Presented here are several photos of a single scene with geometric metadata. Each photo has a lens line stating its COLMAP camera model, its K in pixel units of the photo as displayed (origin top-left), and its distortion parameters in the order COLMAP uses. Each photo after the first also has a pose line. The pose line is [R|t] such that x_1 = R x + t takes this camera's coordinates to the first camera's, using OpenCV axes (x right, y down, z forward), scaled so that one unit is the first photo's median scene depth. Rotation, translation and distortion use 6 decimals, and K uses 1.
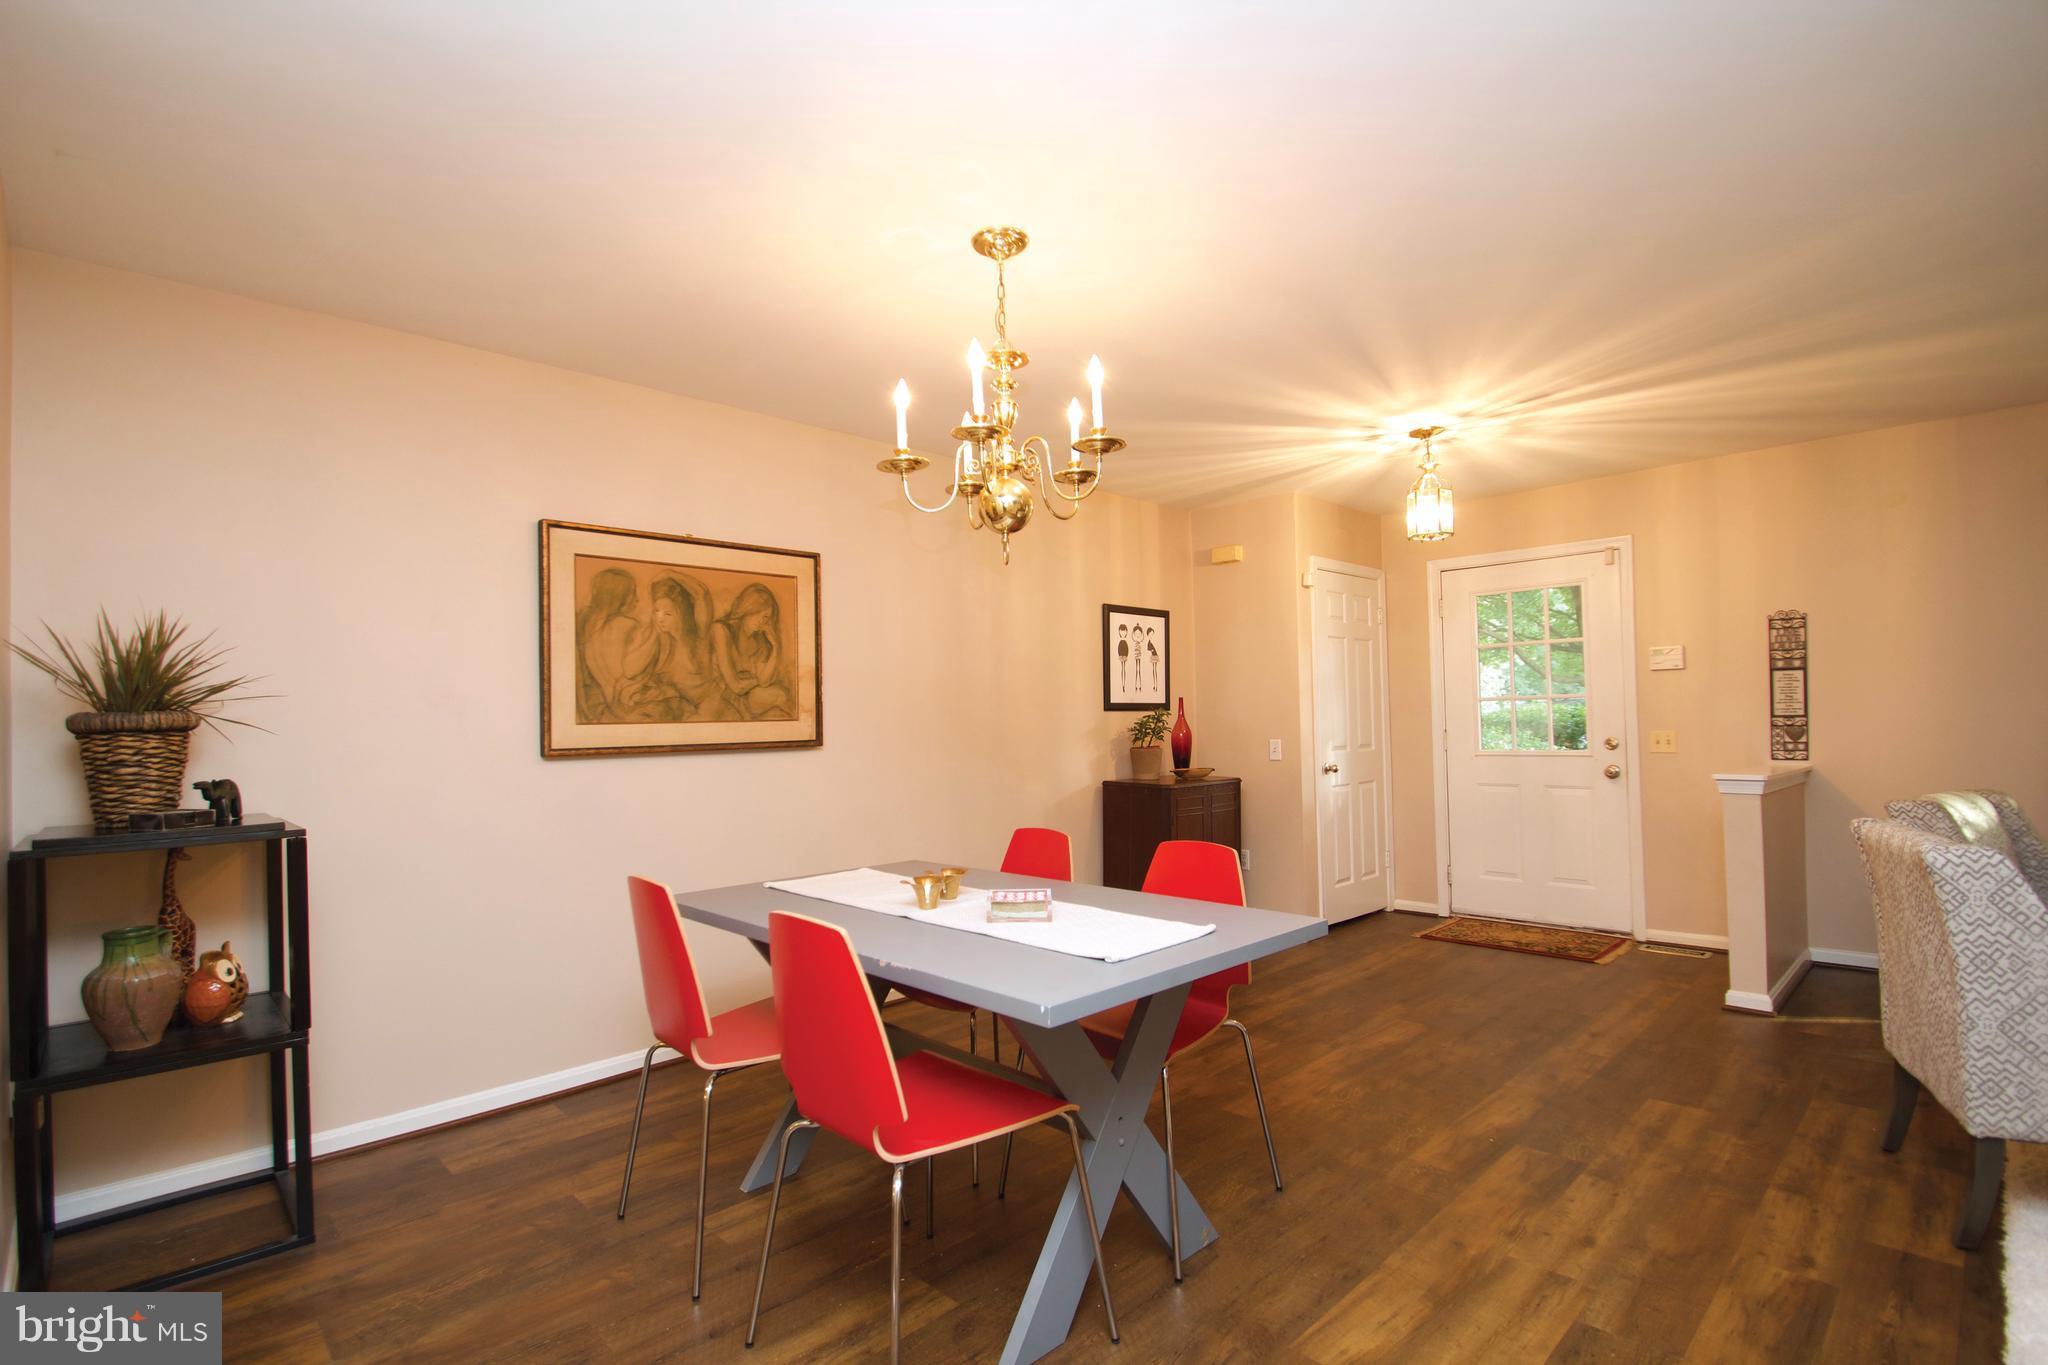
lens RADIAL K [[961.1, 0, 998.0], [0, 961.1, 696.7], [0, 0, 1]] dist [0.016348, -0.018218]
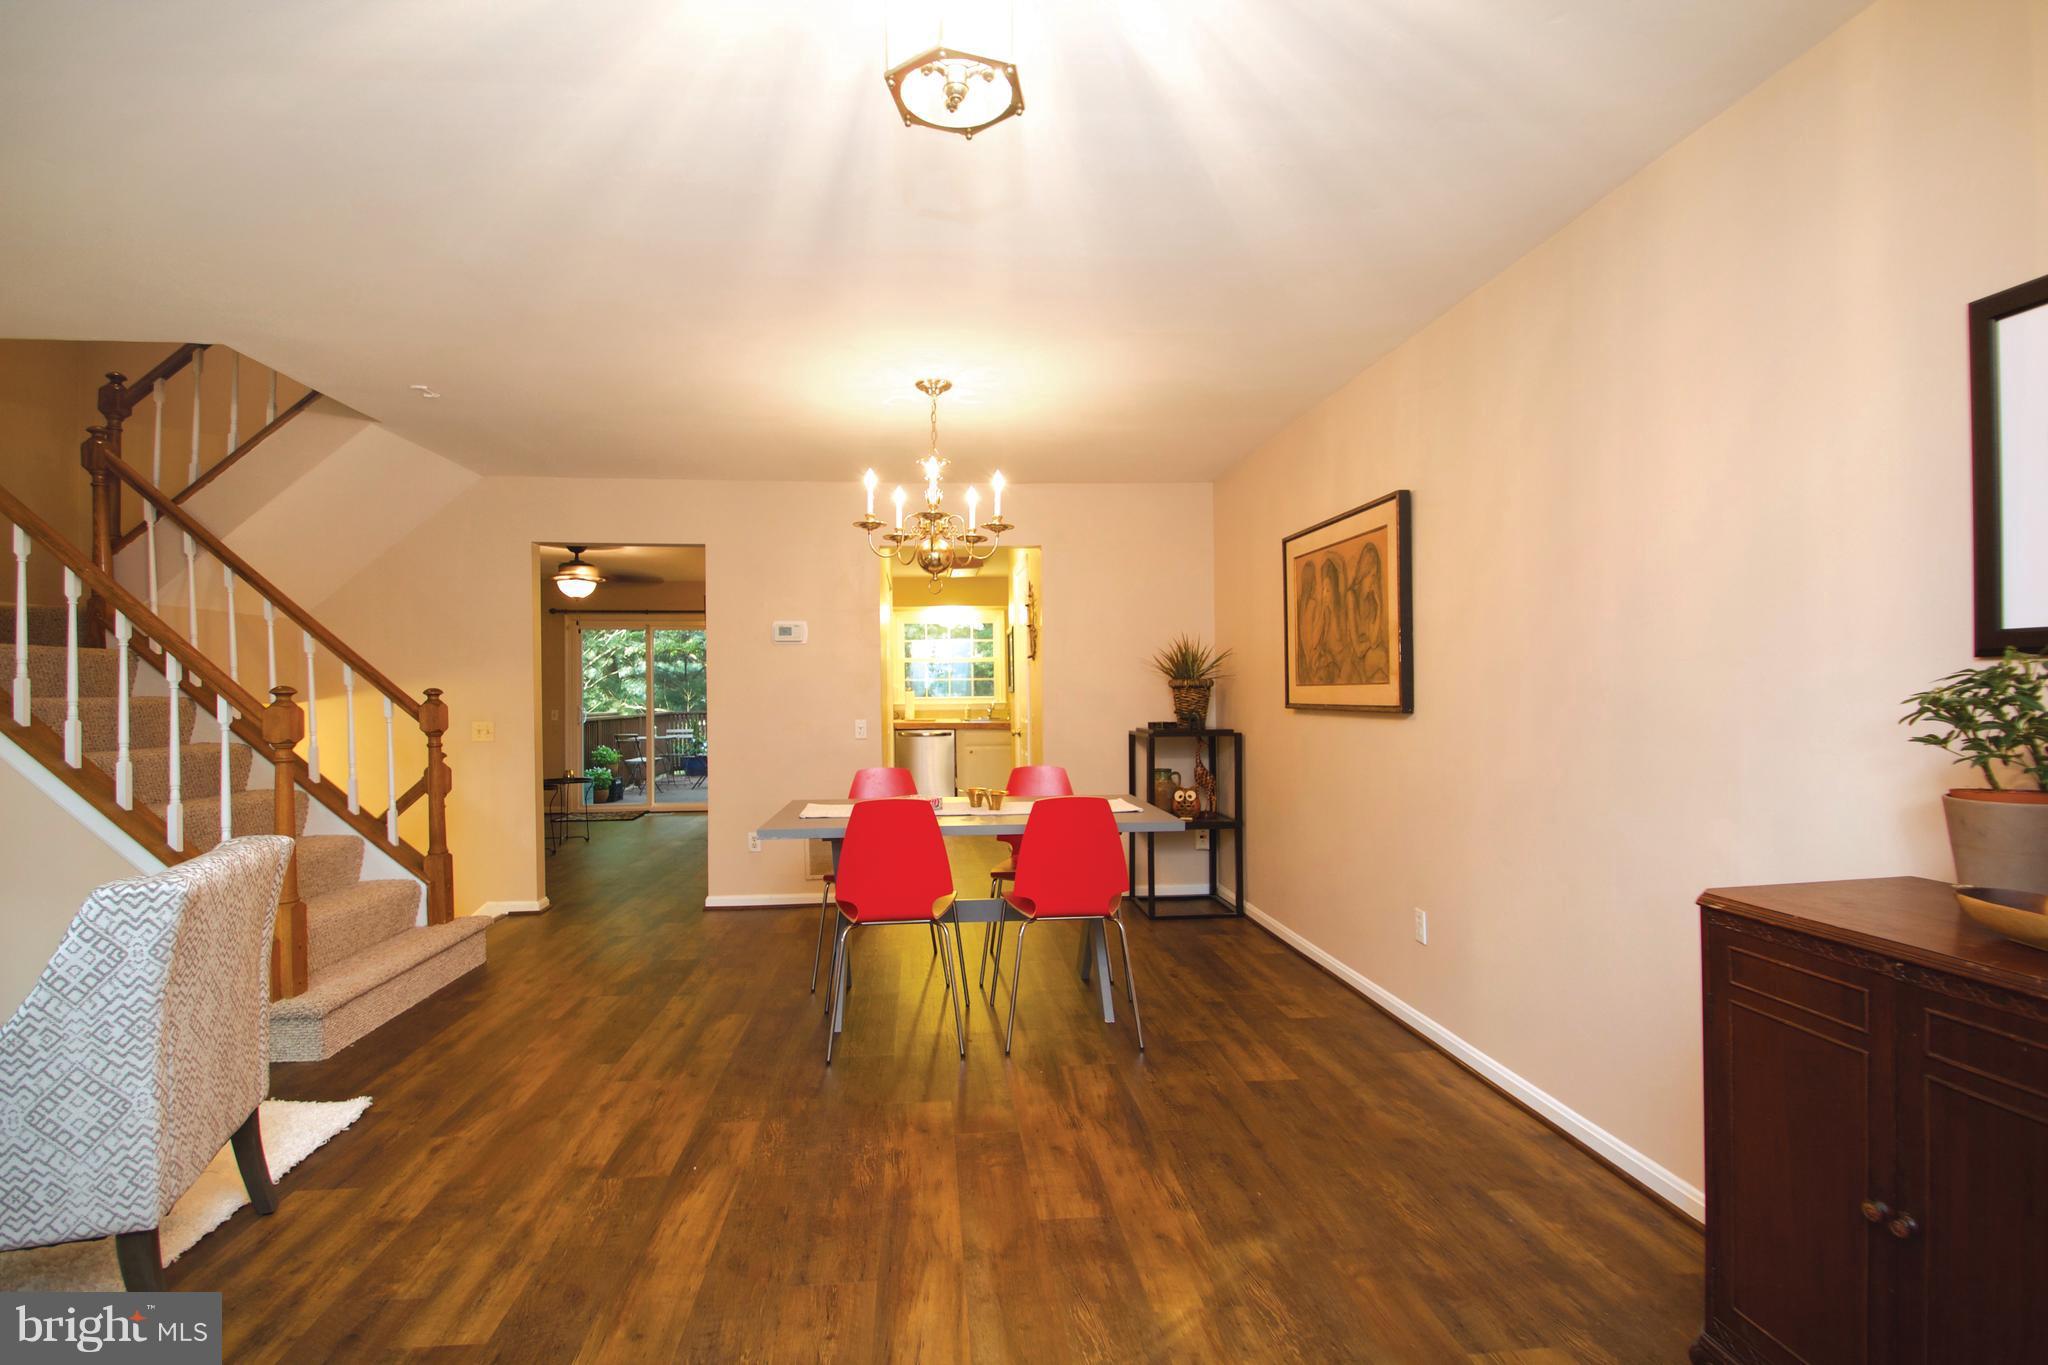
lens RADIAL K [[961.1, 0, 998.0], [0, 961.1, 696.7], [0, 0, 1]] dist [0.016348, -0.018218]
pose [[-0.627801, 0.029639, -0.777809, 0.777222], [0.041111, 0.999143, 0.004891, 0.018396], [0.777287, -0.028906, -0.628482, 1.369017]]
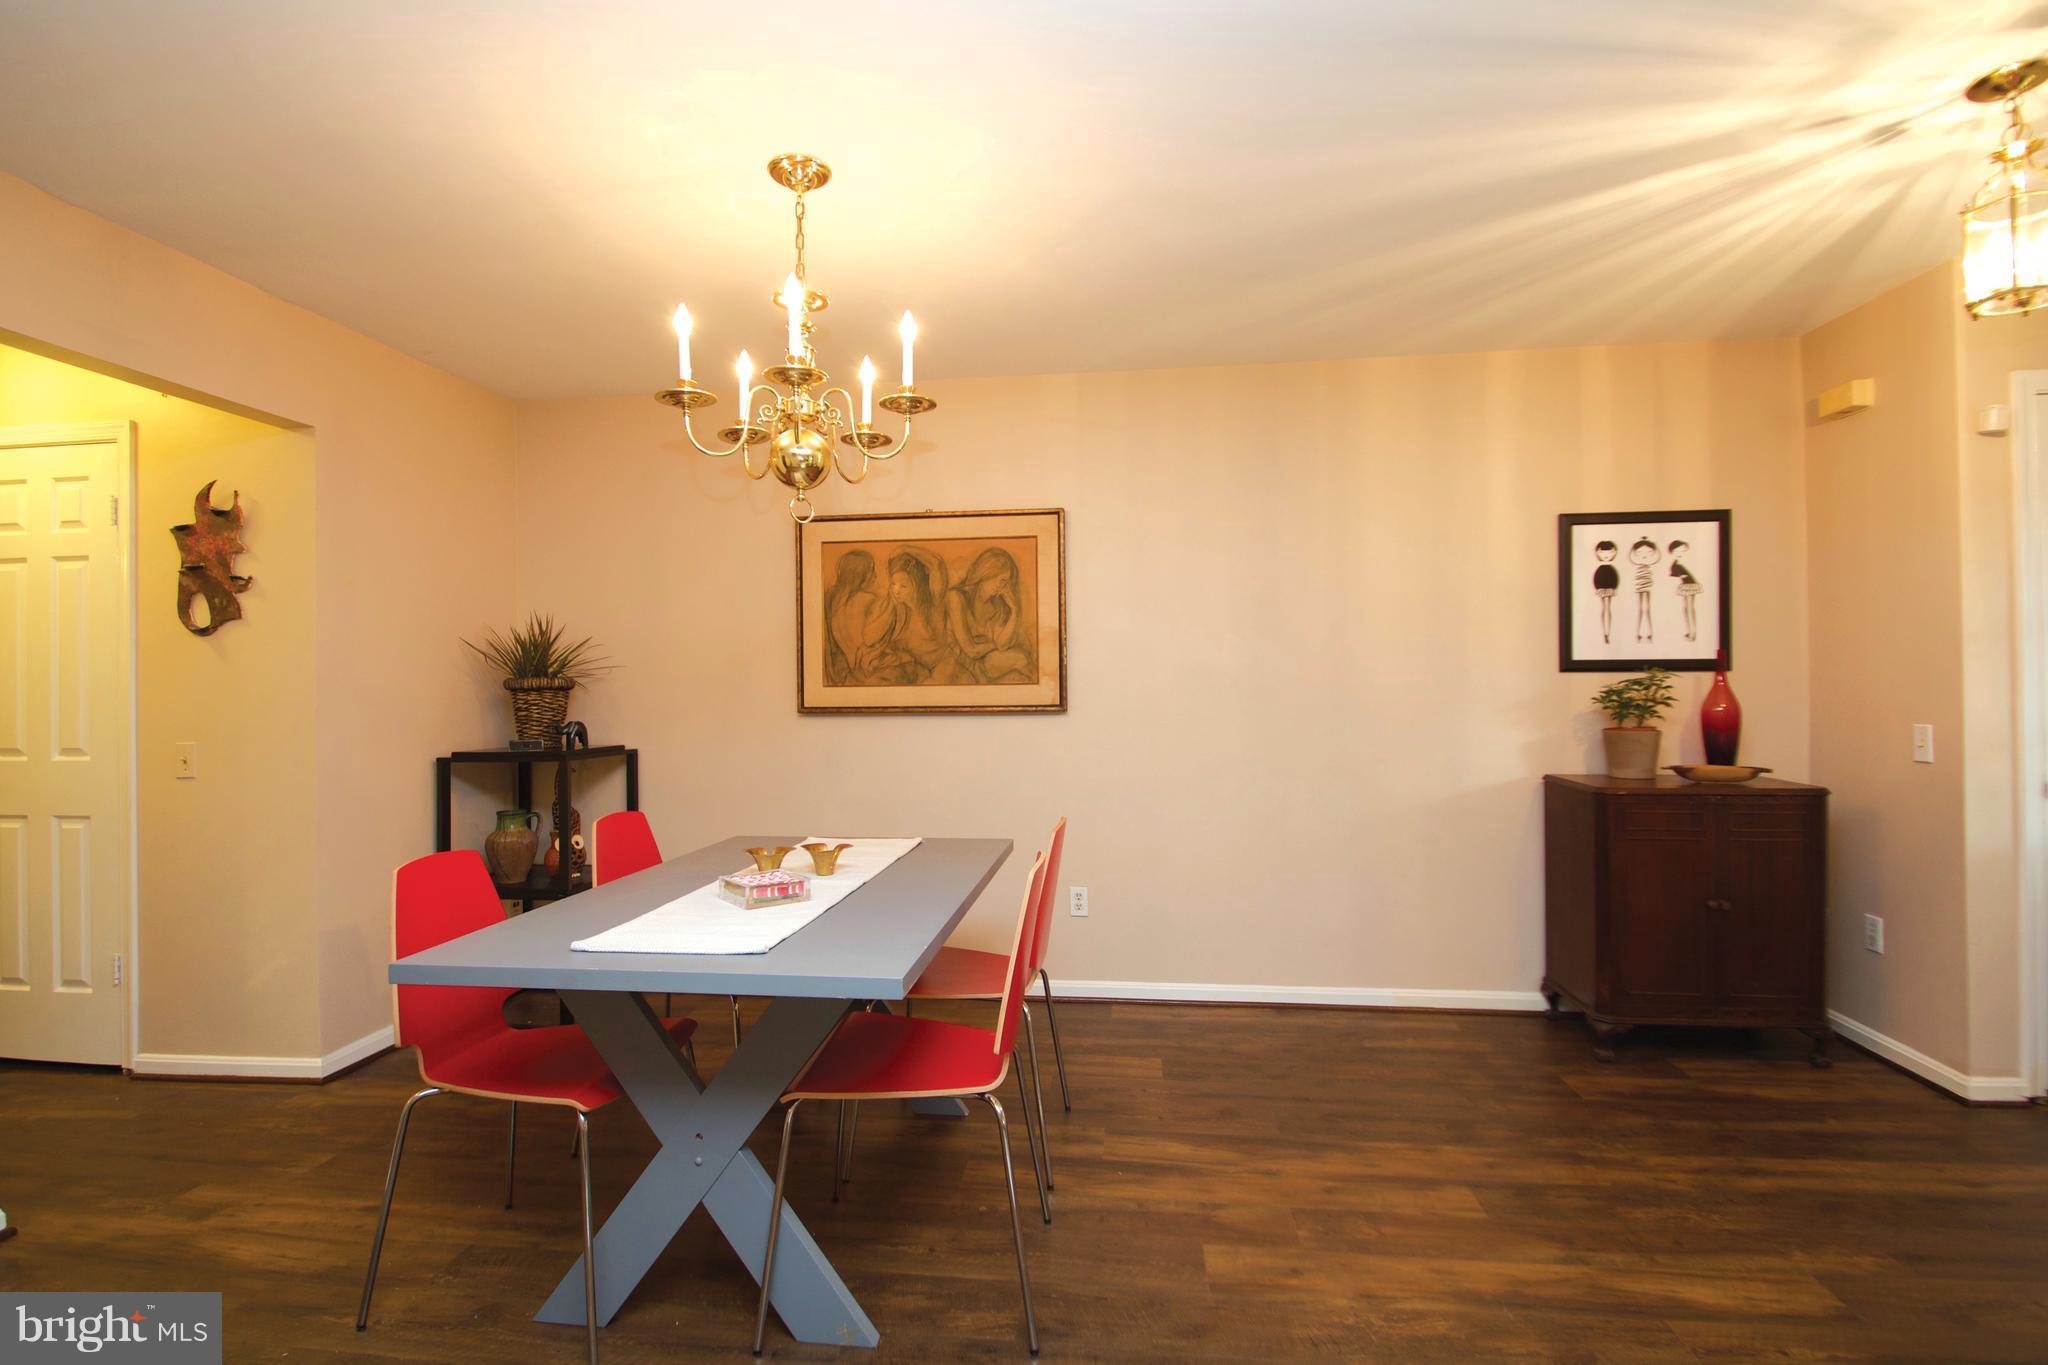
lens RADIAL K [[988.1, 0, 997.8], [0, 988.1, 674.2], [0, 0, 1]] dist [-0.015124, -0.000865]
pose [[0.627212, 0.002485, -0.778845, 0.577693], [0.016991, 0.999713, 0.016873, -0.003136], [0.778663, -0.023816, 0.626990, 0.367190]]
